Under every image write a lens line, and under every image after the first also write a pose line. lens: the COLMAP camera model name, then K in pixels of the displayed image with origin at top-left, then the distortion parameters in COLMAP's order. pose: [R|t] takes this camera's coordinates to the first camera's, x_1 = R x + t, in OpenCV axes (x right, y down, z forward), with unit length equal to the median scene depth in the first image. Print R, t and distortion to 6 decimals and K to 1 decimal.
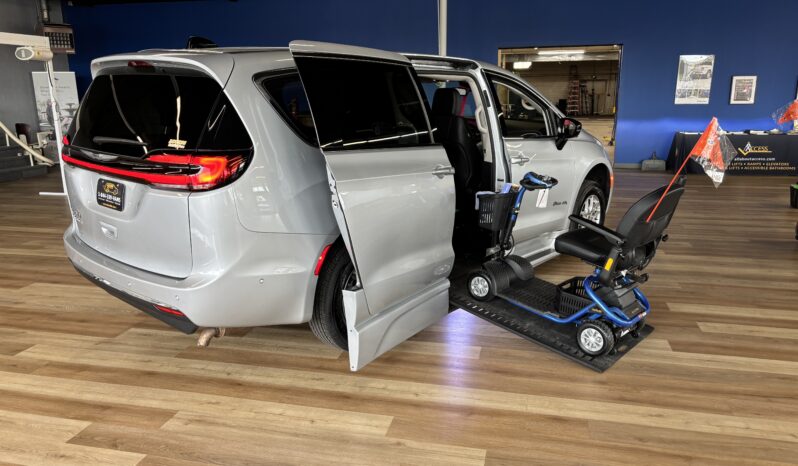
lens RADIAL K [[600.0, 0, 395.0], [0, 600.0, 235.5], [0, 0, 1]] dist [0.036850, -0.034164]
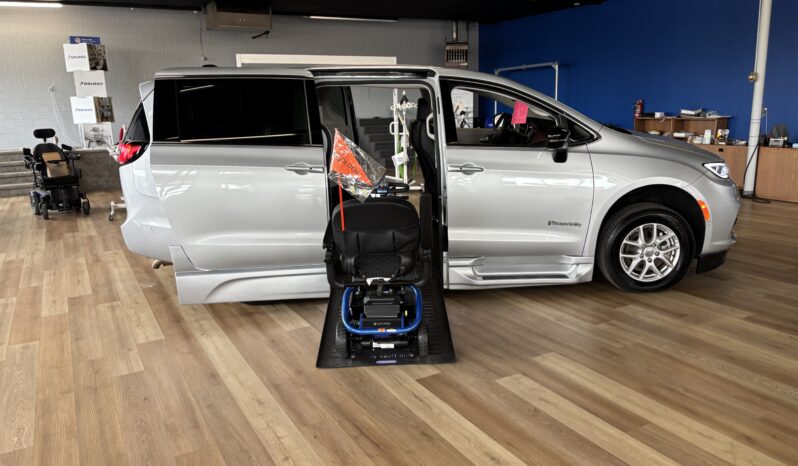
lens RADIAL K [[600.0, 0, 404.8], [0, 600.0, 233.7], [0, 0, 1]] dist [0.036850, -0.034164]
pose [[0.687360, 0.148392, -0.710996, 1.046780], [-0.150887, 0.986724, 0.060067, -0.080682], [0.710471, 0.065992, 0.700626, 0.321785]]
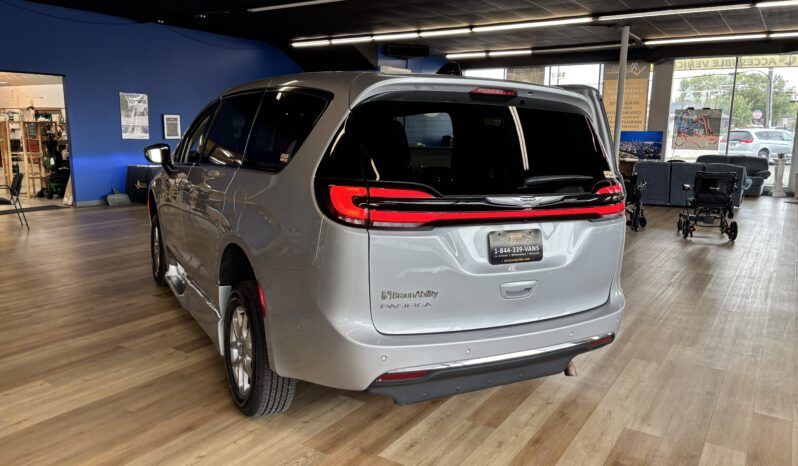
lens RADIAL K [[600.0, 0, 394.3], [0, 600.0, 232.5], [0, 0, 1]] dist [0.036850, -0.034164]
pose [[0.332956, -0.146122, 0.931552, -1.148536], [0.202737, 0.975909, 0.080617, -0.166136], [-0.920890, 0.162018, 0.354559, 0.764815]]
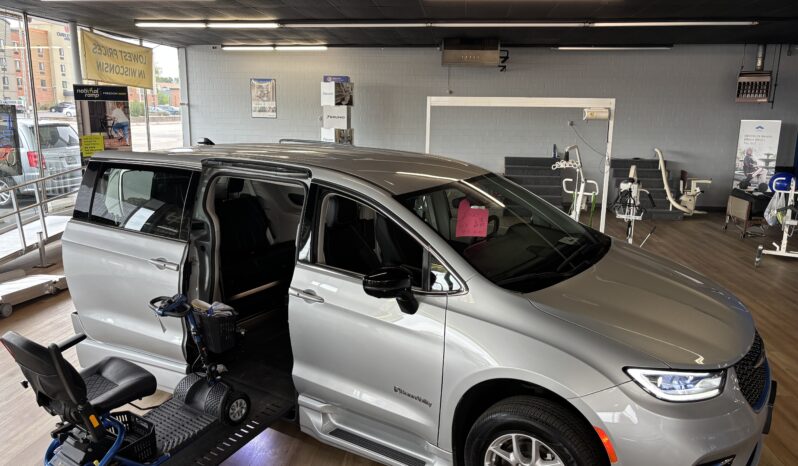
lens RADIAL K [[600.0, 0, 402.3], [0, 600.0, 234.4], [0, 0, 1]] dist [0.036850, -0.034164]
pose [[0.142870, 0.207909, -0.967658, 1.205004], [-0.245137, 0.954658, 0.168923, -0.454416], [0.958903, 0.213075, 0.187359, 1.187932]]
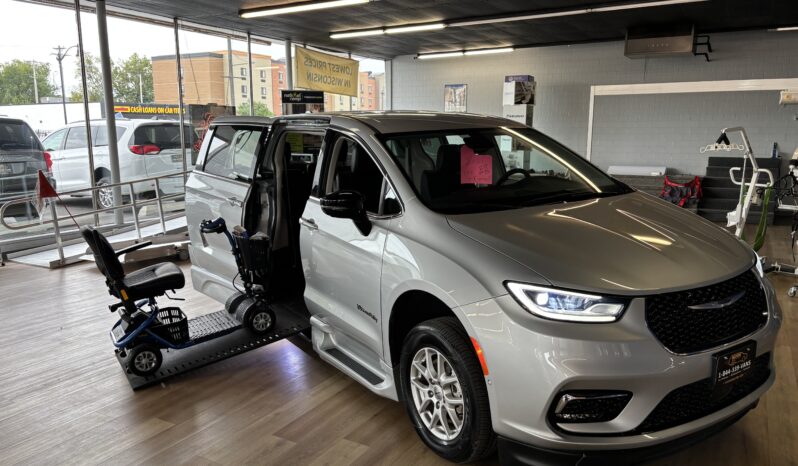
lens RADIAL K [[600.0, 0, 396.5], [0, 600.0, 235.4], [0, 0, 1]] dist [0.036850, -0.034164]
pose [[-0.269830, 0.172314, -0.947364, 1.275726], [-0.220338, 0.946704, 0.234951, -0.434194], [0.937359, 0.272137, -0.217482, 1.643471]]
